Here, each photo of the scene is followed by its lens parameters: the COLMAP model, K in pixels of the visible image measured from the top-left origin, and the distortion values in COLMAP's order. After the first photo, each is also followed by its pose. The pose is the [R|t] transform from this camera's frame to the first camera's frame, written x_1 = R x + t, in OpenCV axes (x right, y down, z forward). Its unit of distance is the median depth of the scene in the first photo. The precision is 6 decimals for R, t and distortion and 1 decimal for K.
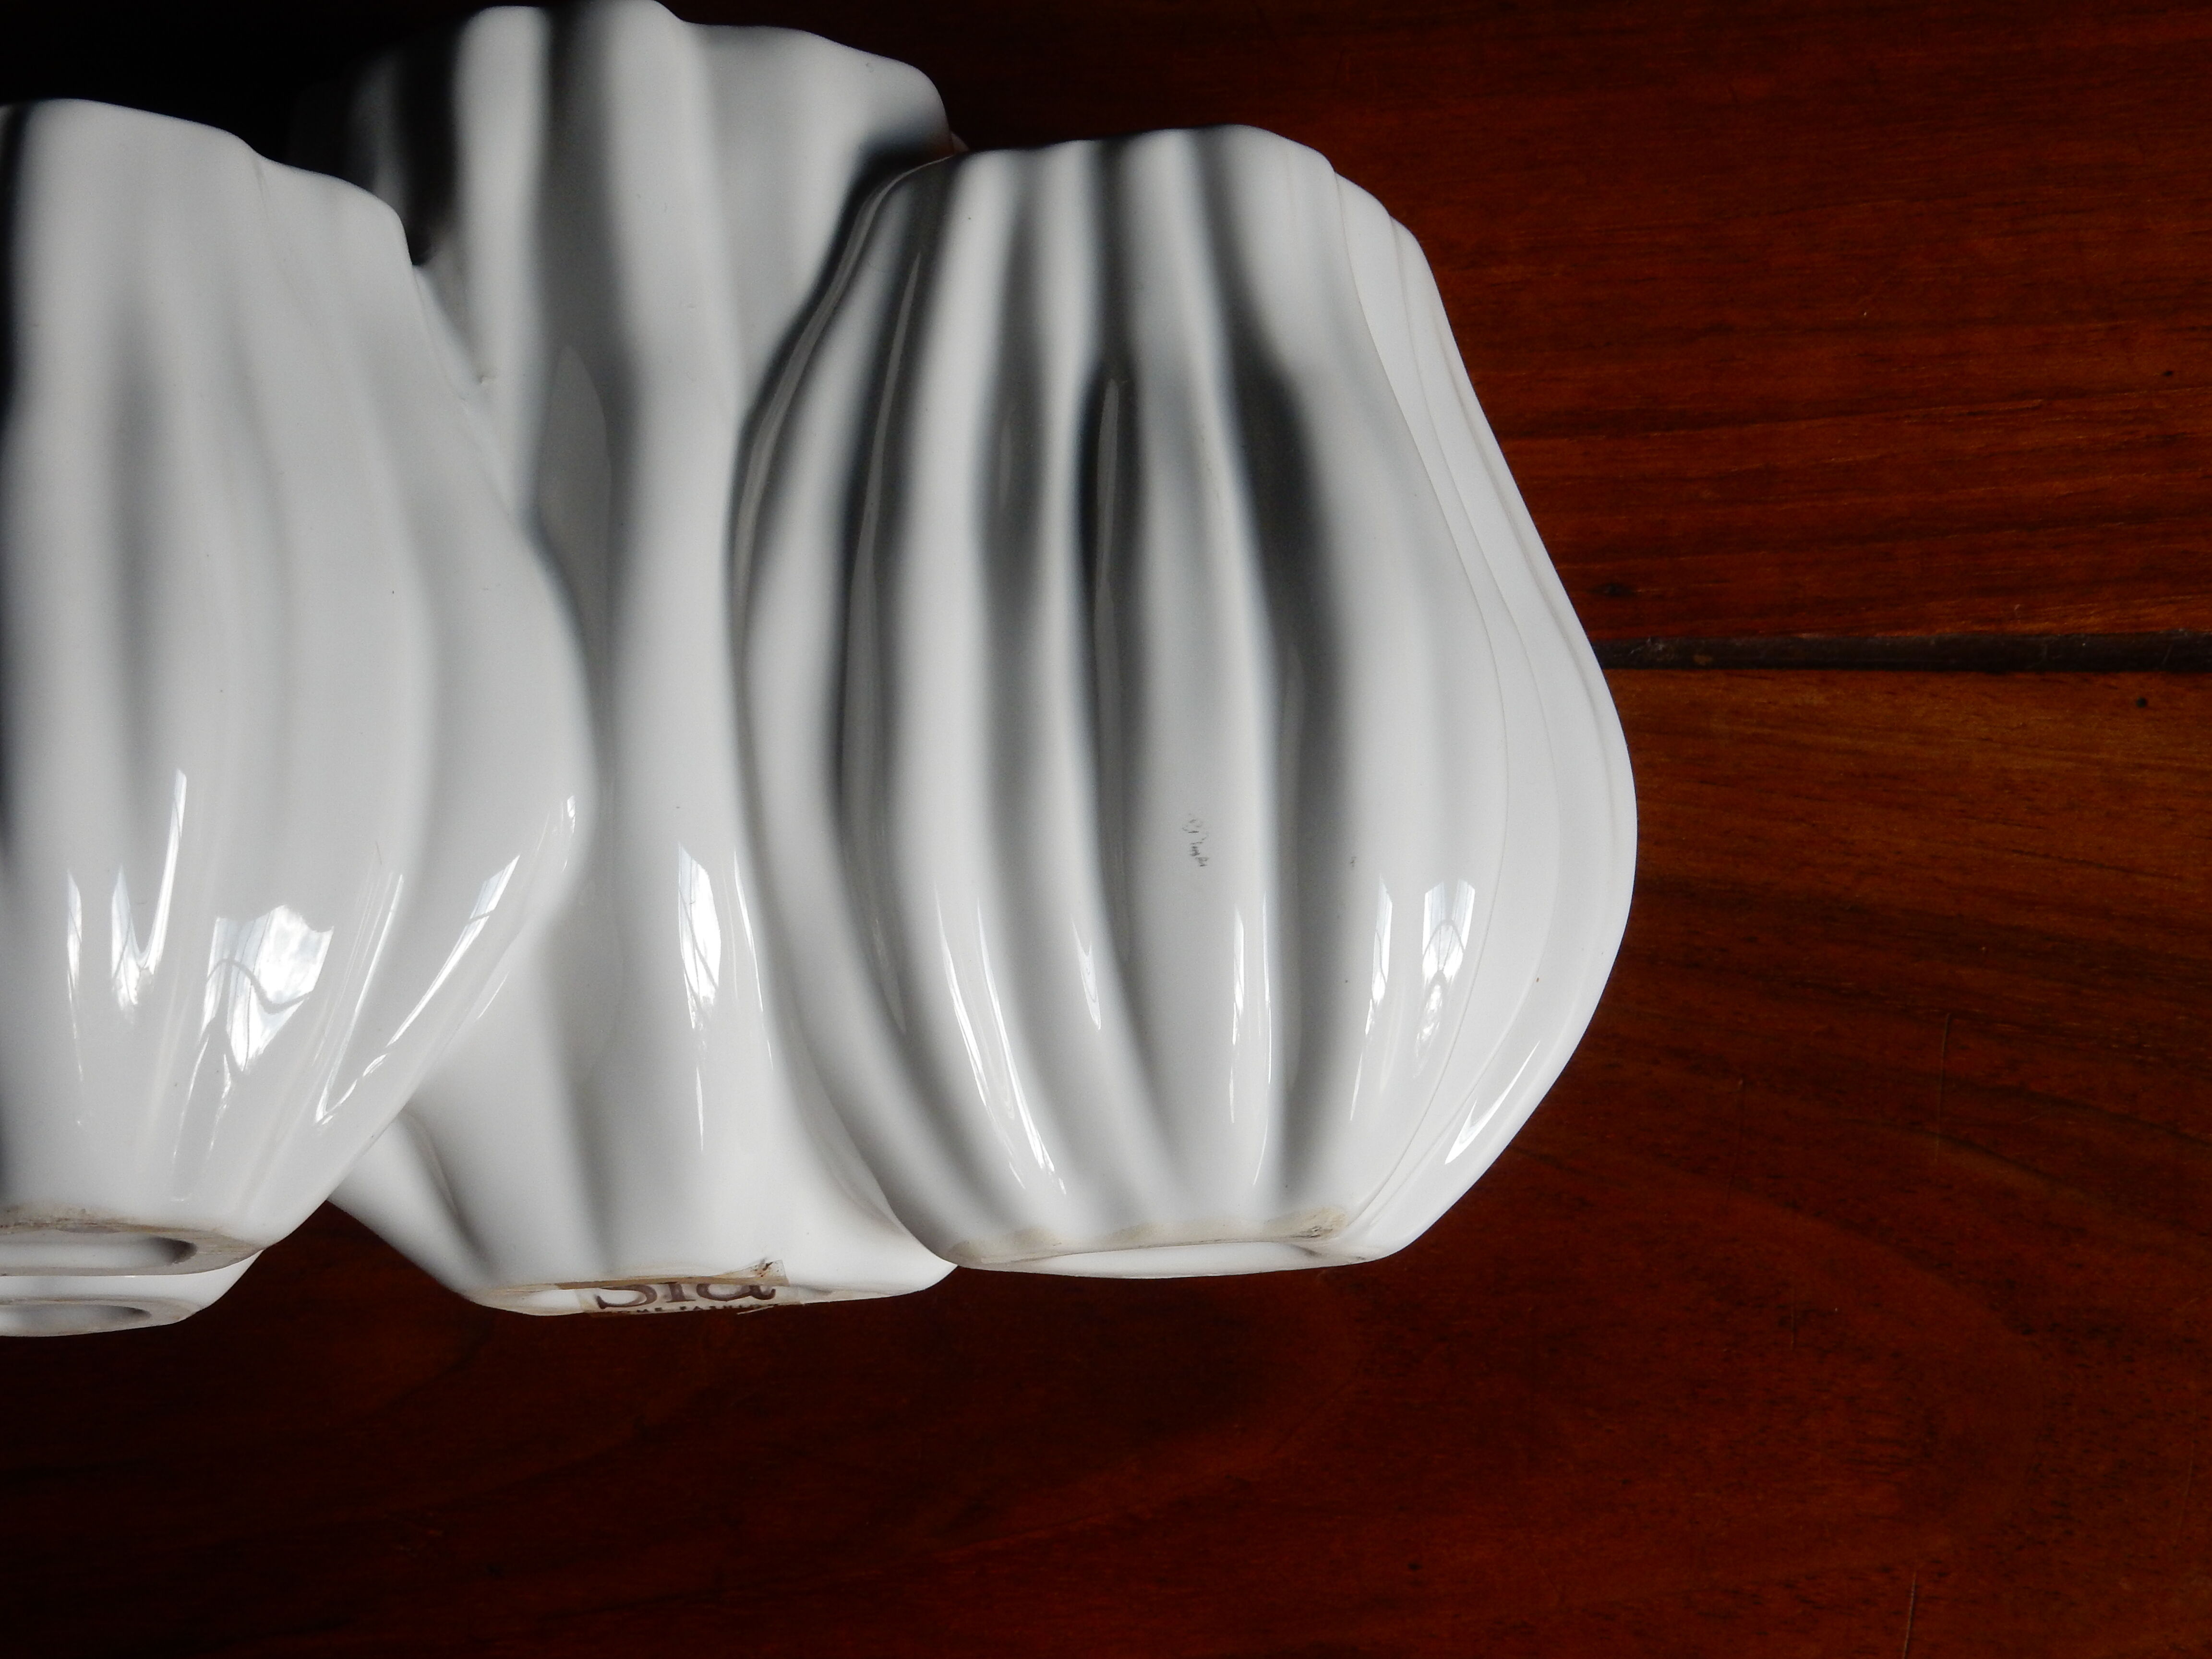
lens RADIAL K [[3199.2, 0, 1106.0], [0, 3199.2, 829.5], [0, 0, 1]] dist [-0.022780, 0.063248]
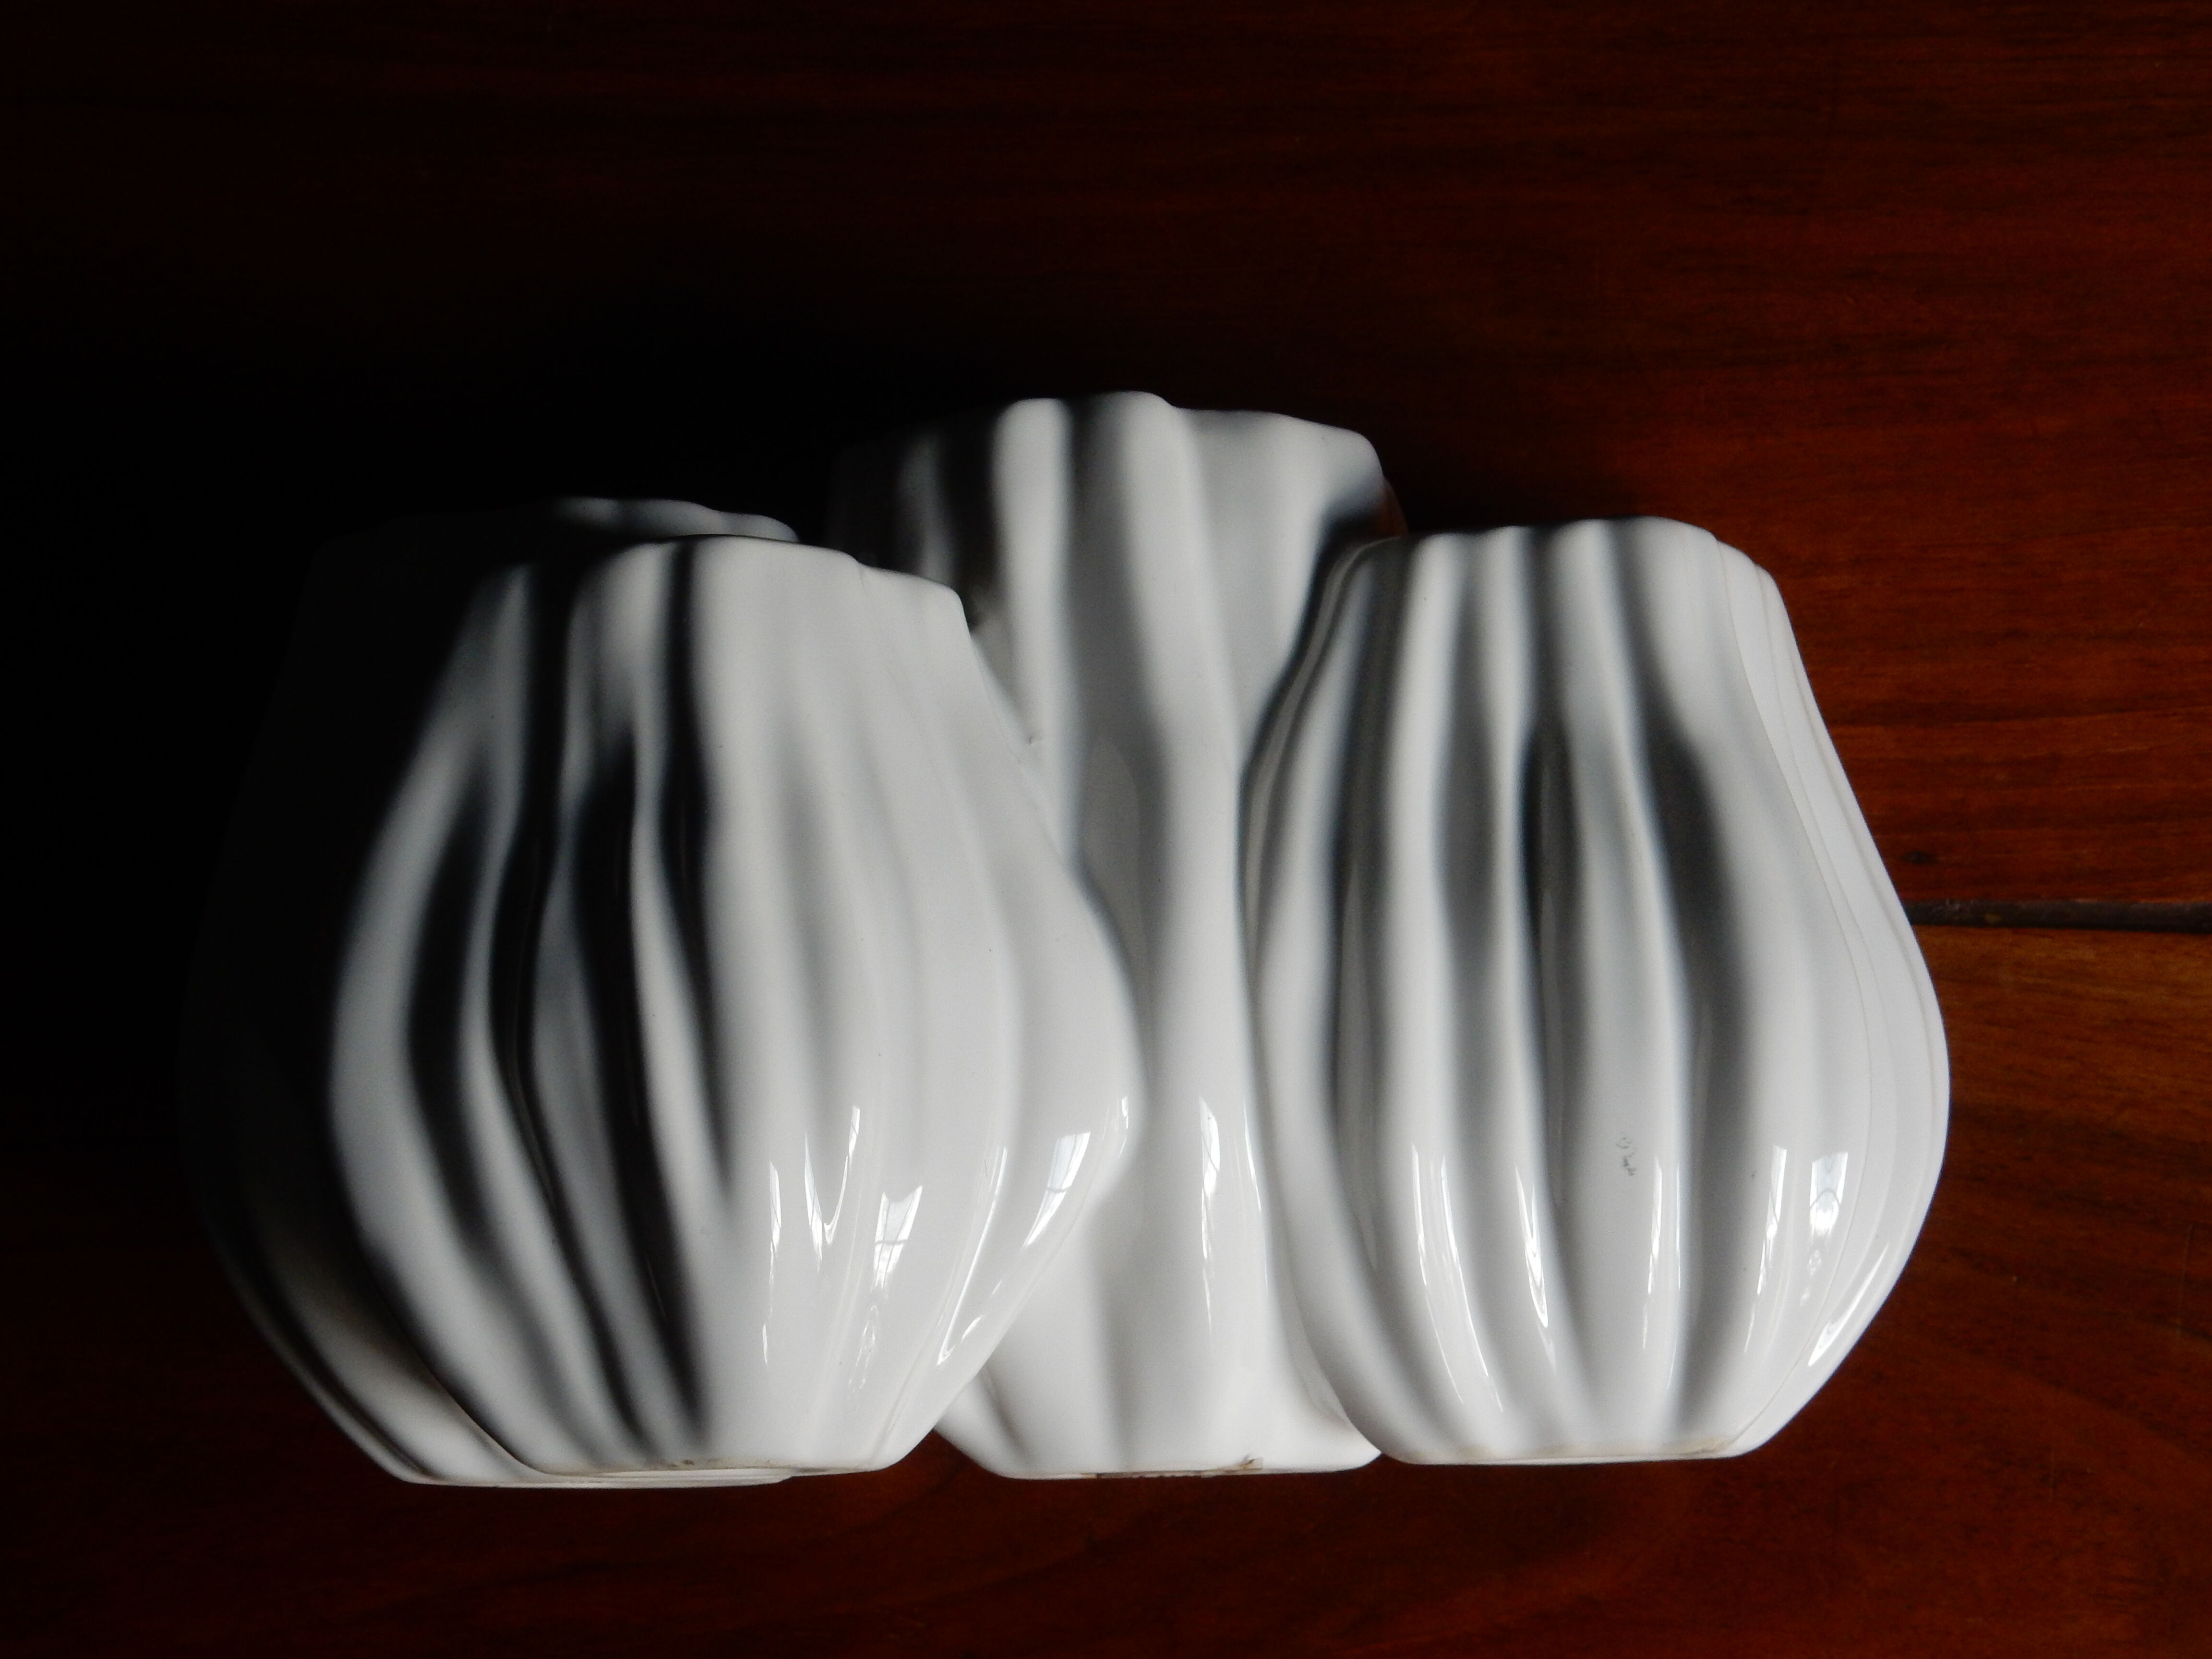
lens RADIAL K [[3199.2, 0, 1106.0], [0, 3199.2, 829.5], [0, 0, 1]] dist [-0.022780, 0.063248]
pose [[0.999729, 0.019814, -0.012195, -0.131557], [-0.018906, 0.997332, 0.070510, -0.167998], [0.013560, -0.070260, 0.997437, -0.187659]]
